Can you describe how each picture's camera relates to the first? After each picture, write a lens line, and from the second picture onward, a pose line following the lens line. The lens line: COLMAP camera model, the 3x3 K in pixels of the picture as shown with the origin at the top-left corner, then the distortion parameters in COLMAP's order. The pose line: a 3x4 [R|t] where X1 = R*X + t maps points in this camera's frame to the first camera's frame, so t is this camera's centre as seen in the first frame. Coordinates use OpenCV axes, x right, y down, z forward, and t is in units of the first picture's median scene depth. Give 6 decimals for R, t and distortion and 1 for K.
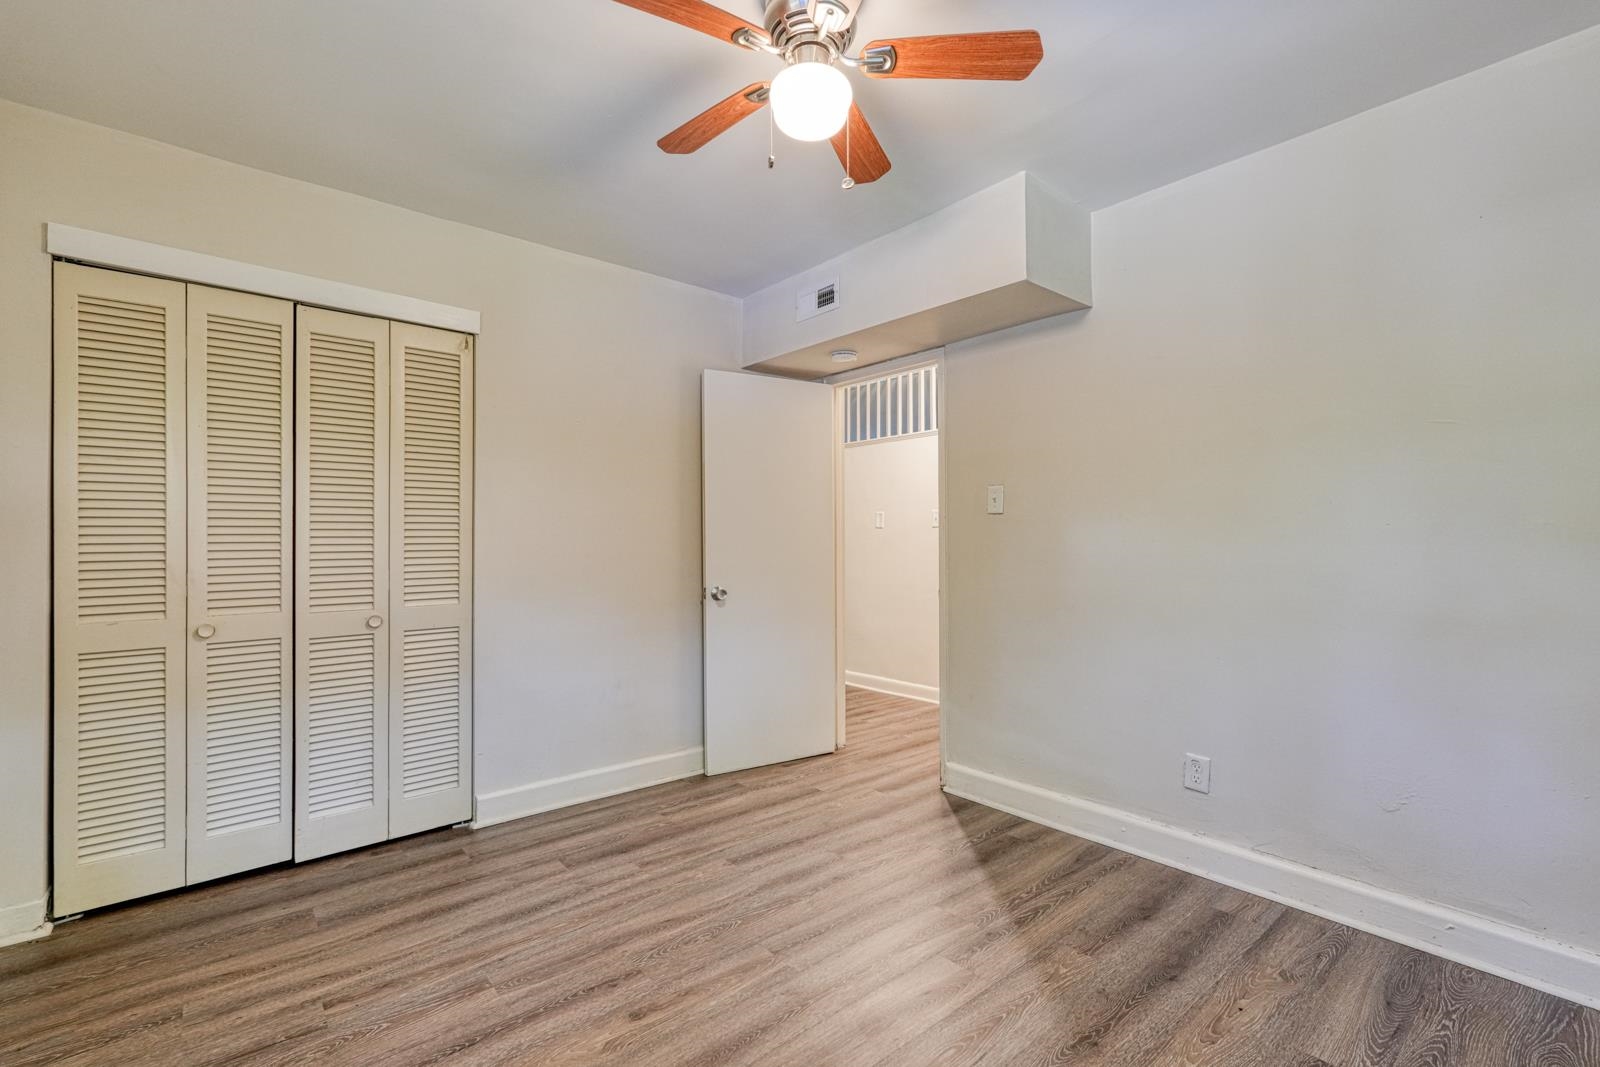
lens RADIAL K [[723.6, 0, 829.9], [0, 723.6, 537.3], [0, 0, 1]] dist [-0.000006, -0.000240]
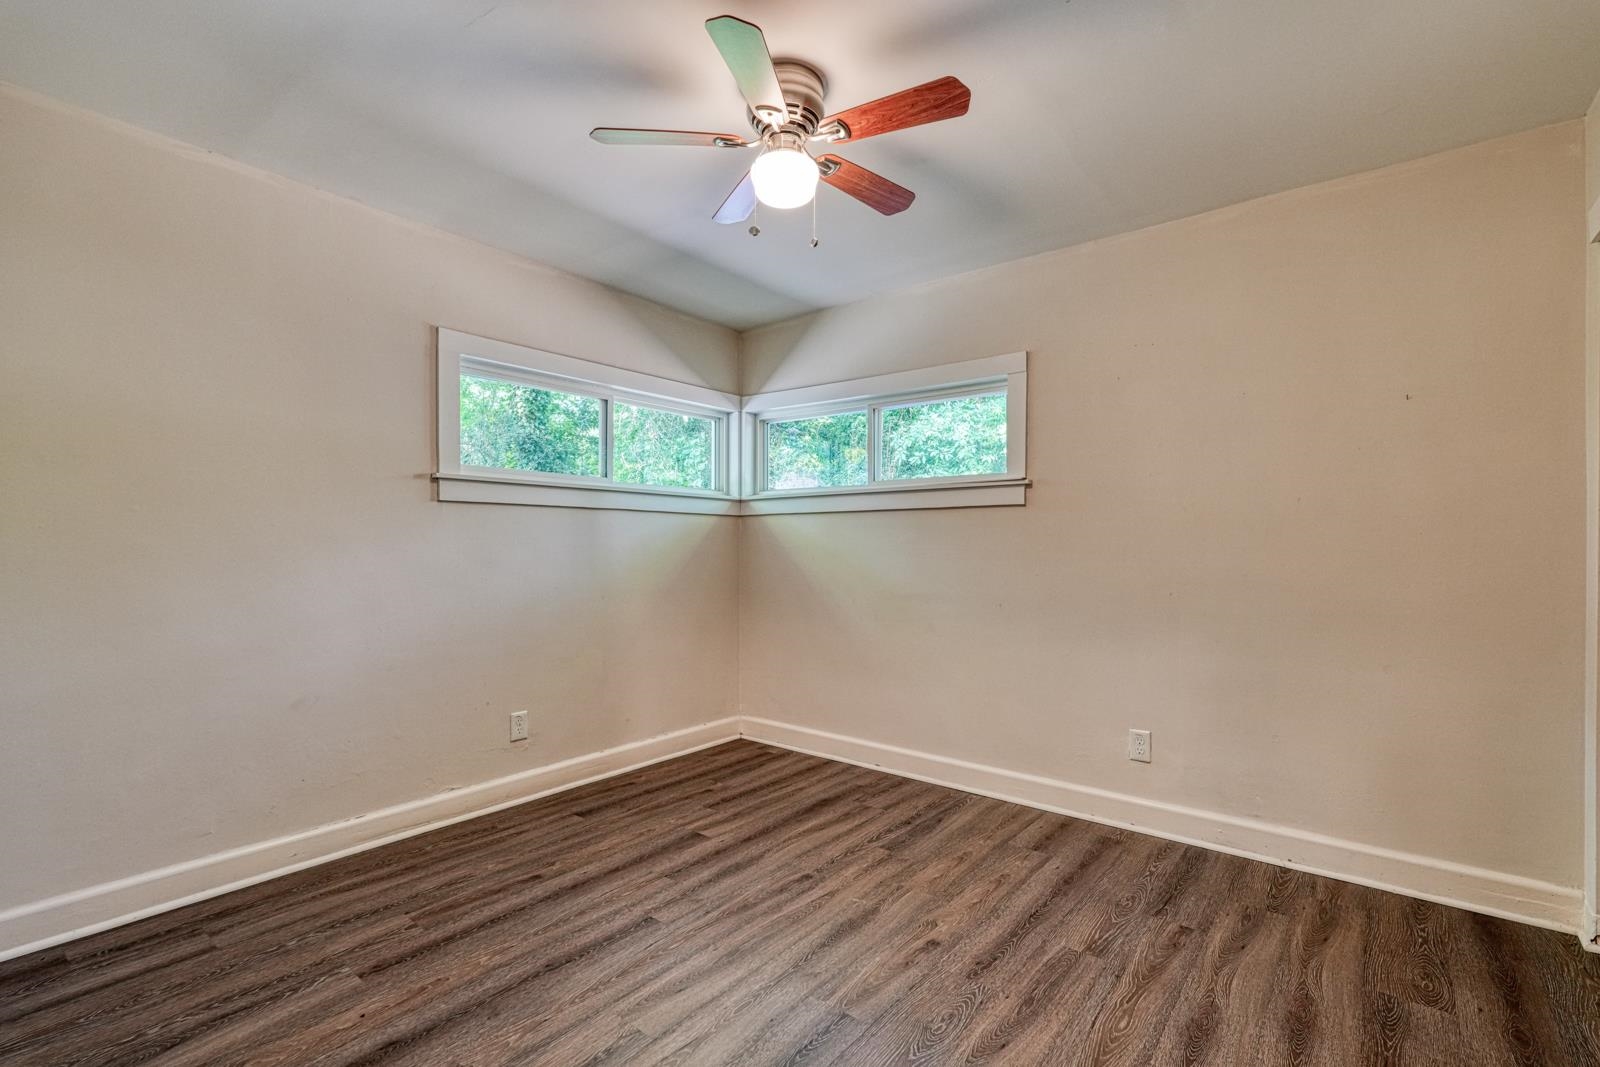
lens RADIAL K [[698.7, 0, 803.4], [0, 698.7, 533.1], [0, 0, 1]] dist [0.000936, -0.000100]
pose [[-0.989478, -0.002100, -0.144668, 0.094117], [0.001429, 0.999704, -0.024285, 0.011531], [0.144676, -0.024236, -0.989182, 1.782447]]
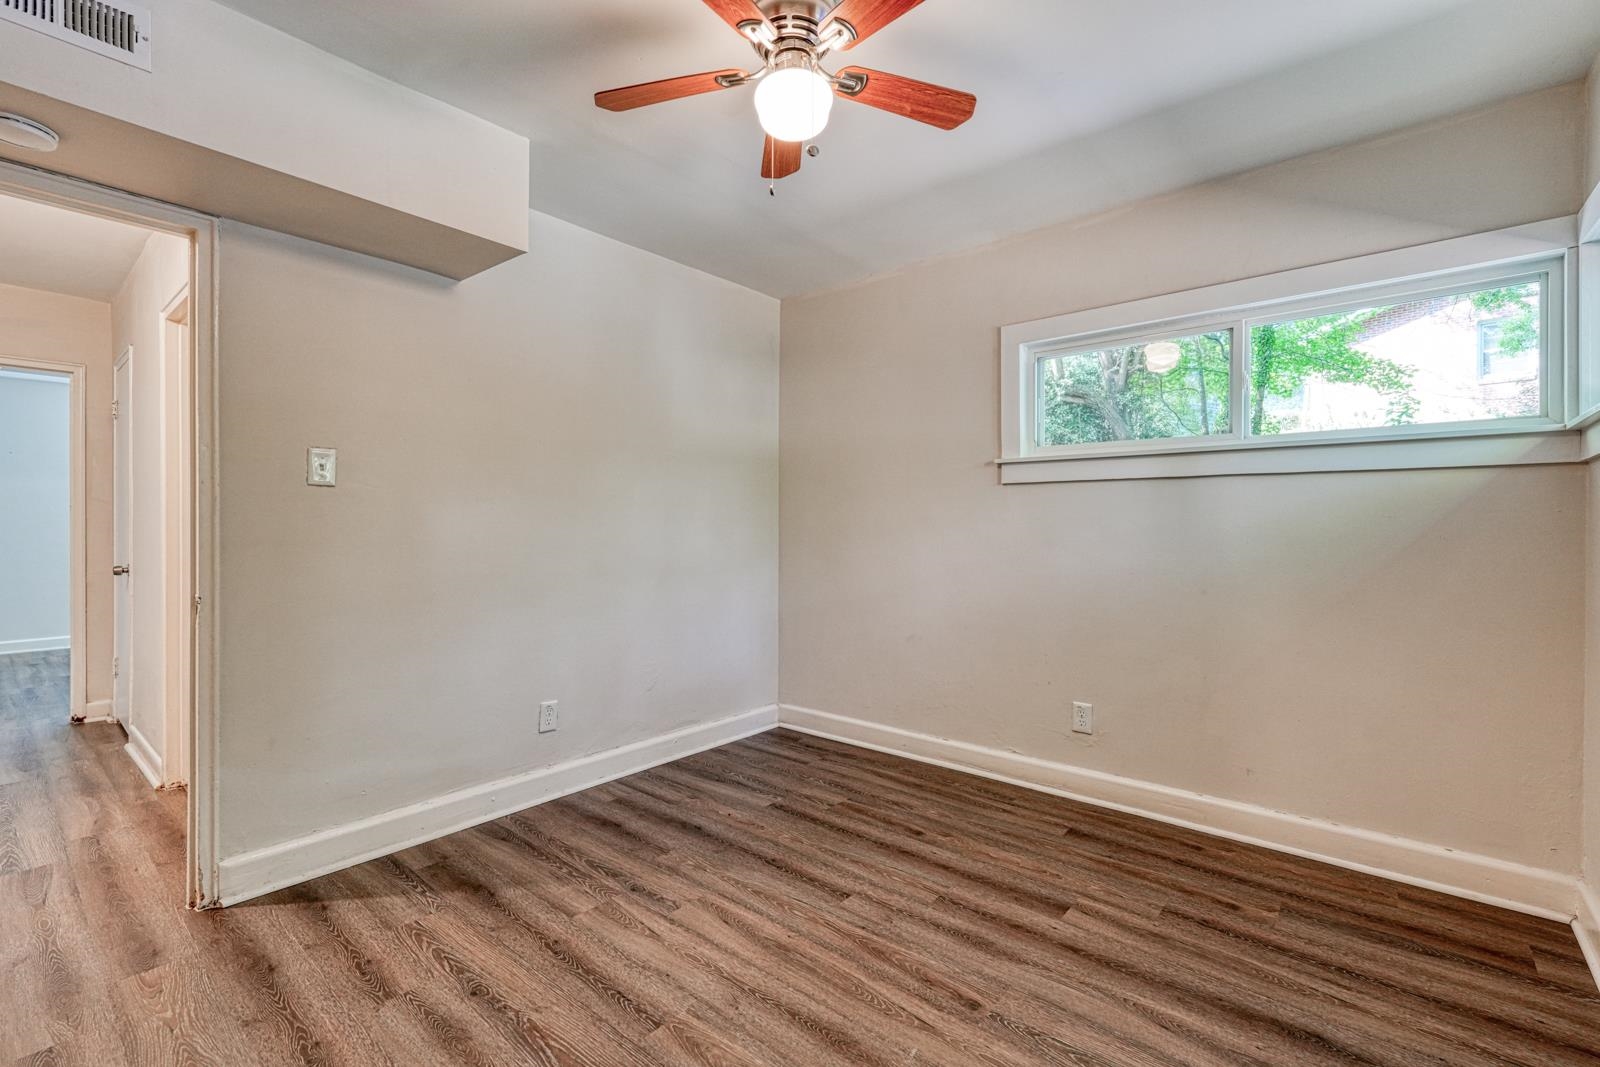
lens RADIAL K [[685.3, 0, 800.0], [0, 685.3, 533.5], [0, 0, 1]] dist [0.001104, -0.000092]
pose [[-0.142889, -0.010784, 0.989680, -0.832914], [-0.008263, 0.999919, 0.009703, 0.008473], [-0.989704, -0.006791, -0.142967, 0.925226]]
